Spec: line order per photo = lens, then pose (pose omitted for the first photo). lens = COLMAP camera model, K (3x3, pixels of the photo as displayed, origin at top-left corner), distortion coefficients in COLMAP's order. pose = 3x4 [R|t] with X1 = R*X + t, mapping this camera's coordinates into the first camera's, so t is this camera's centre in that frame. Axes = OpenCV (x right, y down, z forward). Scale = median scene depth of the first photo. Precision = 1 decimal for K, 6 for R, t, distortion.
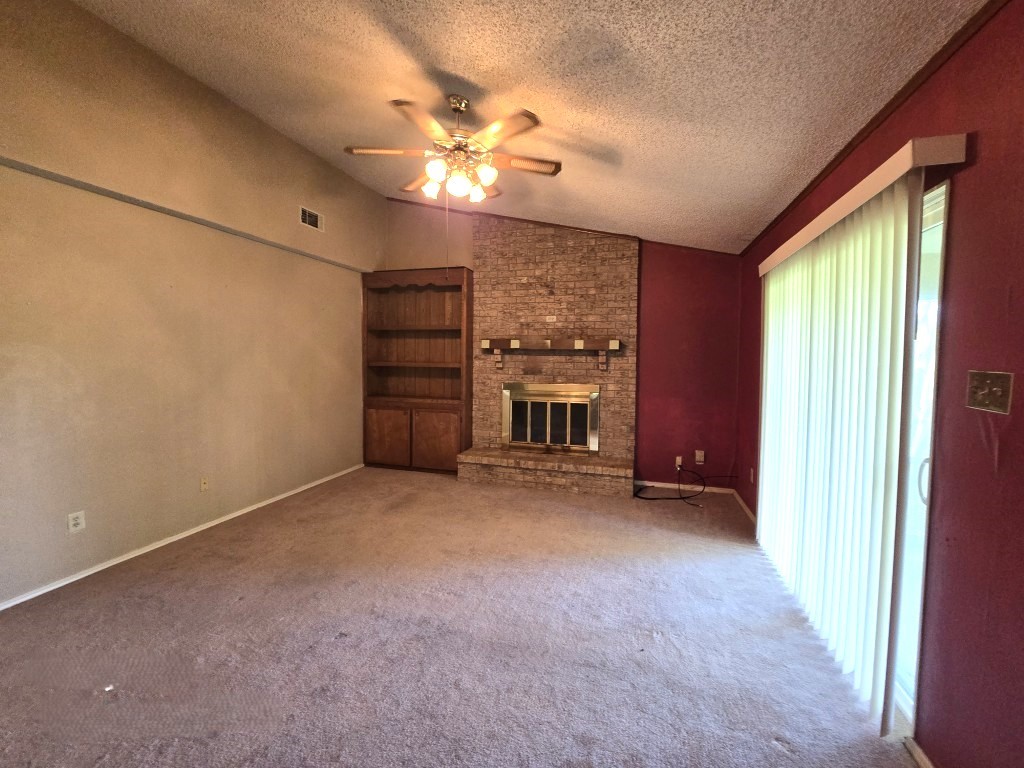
lens RADIAL K [[421.6, 0, 512.7], [0, 421.6, 375.6], [0, 0, 1]] dist [-0.001799, -0.000580]
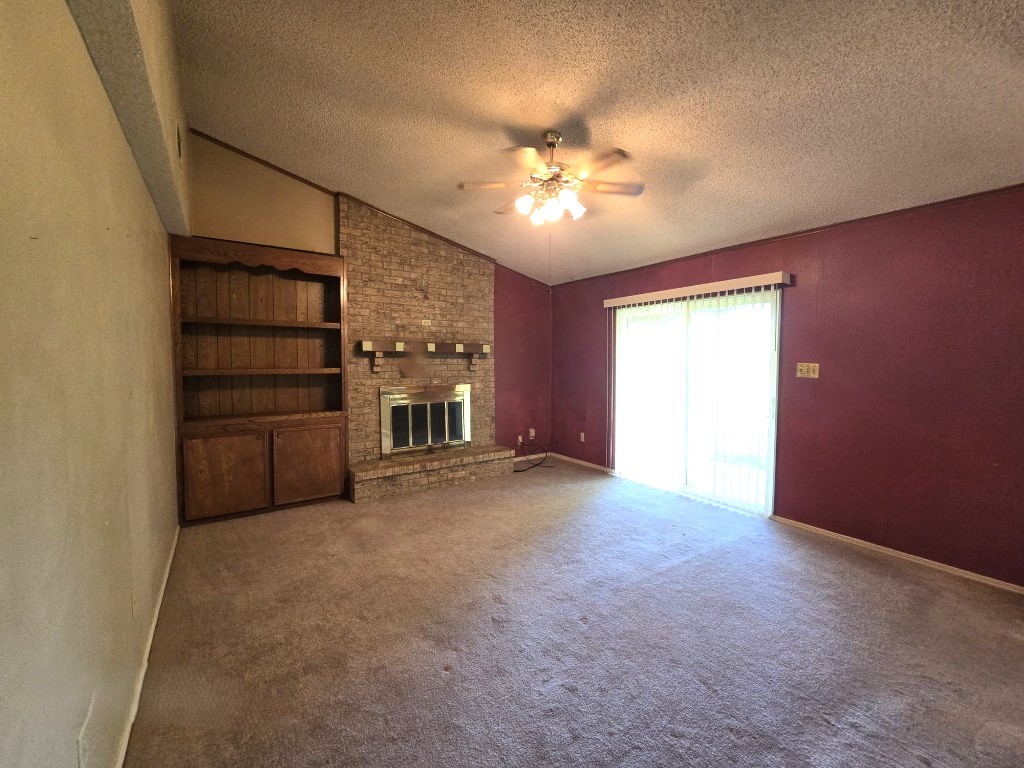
lens RADIAL K [[421.6, 0, 506.5], [0, 421.6, 377.6], [0, 0, 1]] dist [-0.001799, -0.000580]
pose [[0.625842, -0.043371, 0.778743, -0.606219], [0.041899, 0.998881, 0.021960, -0.015486], [-0.778824, 0.018885, 0.626958, 0.210394]]
